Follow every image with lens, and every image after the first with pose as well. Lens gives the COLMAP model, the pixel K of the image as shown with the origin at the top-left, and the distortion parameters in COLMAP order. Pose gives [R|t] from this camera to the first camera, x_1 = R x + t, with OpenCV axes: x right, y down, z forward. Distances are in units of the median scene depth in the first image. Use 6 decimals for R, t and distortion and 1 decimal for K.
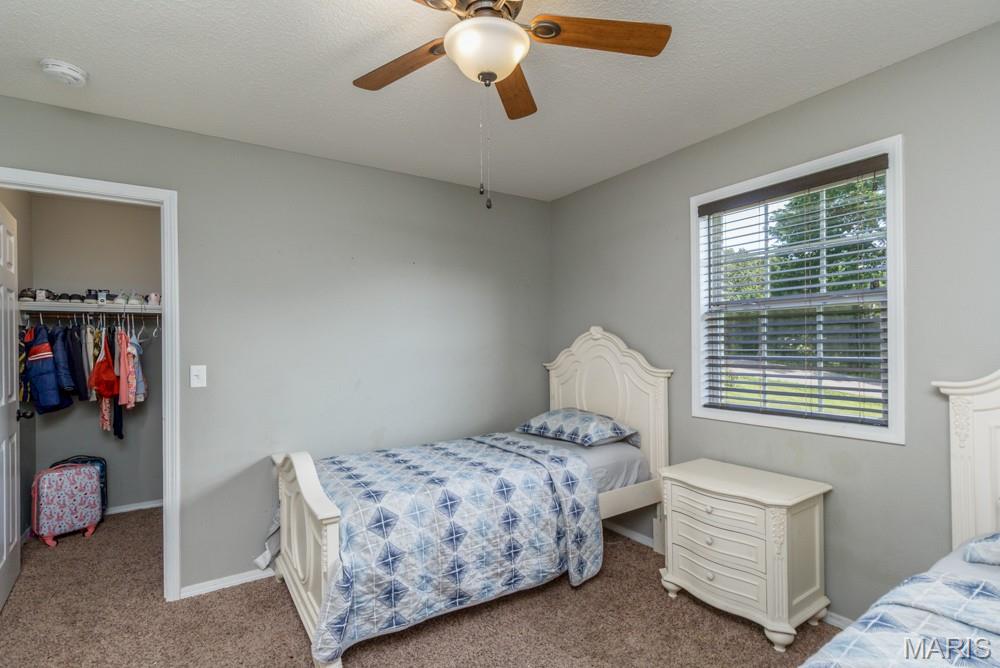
lens RADIAL K [[473.7, 0, 500.6], [0, 473.7, 336.5], [0, 0, 1]] dist [0.000618, 0.000517]
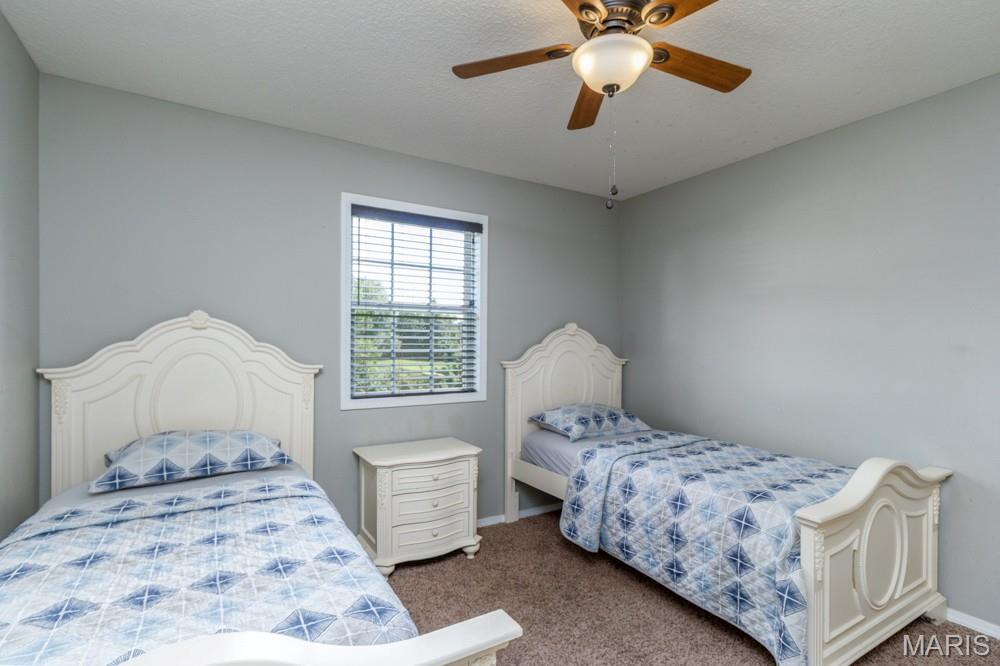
lens RADIAL K [[473.7, 0, 500.6], [0, 473.7, 335.5], [0, 0, 1]] dist [0.000618, 0.000517]
pose [[0.046984, 0.022932, 0.998632, -0.591502], [-0.030098, 0.999315, -0.021532, 0.021972], [-0.998442, -0.029045, 0.047642, 0.616694]]
